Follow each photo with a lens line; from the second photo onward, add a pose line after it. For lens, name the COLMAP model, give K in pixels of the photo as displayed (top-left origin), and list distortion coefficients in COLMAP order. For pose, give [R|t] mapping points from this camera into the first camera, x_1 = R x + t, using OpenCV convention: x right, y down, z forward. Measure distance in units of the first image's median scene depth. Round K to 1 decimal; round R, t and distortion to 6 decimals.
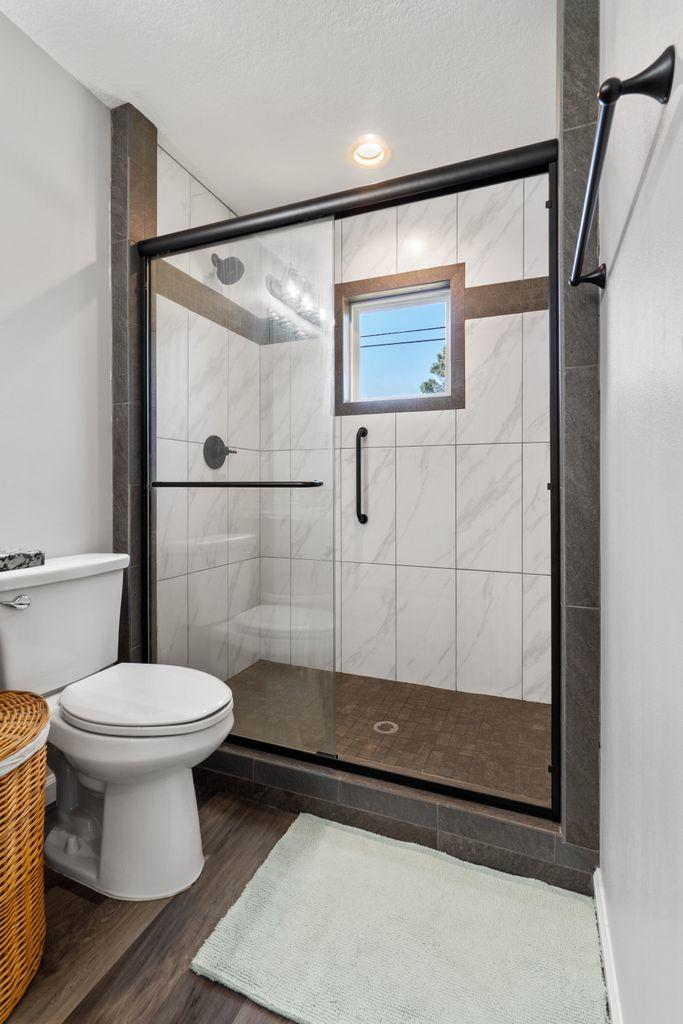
lens RADIAL K [[444.7, 0, 337.5], [0, 444.7, 508.9], [0, 0, 1]] dist [-0.004907, 0.000893]
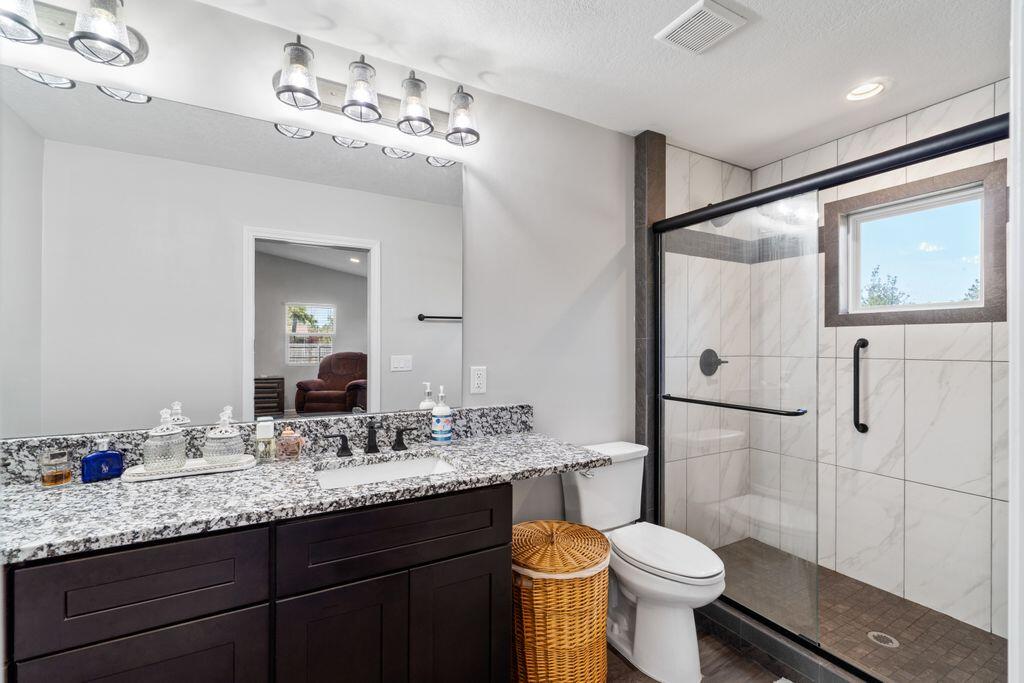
lens RADIAL K [[444.7, 0, 506.2], [0, 444.7, 346.4], [0, 0, 1]] dist [-0.004907, 0.000893]
pose [[0.775629, 0.004228, -0.631175, 0.076670], [-0.002939, 0.999991, 0.003086, -0.195741], [0.631182, -0.000539, 0.775634, -0.362109]]
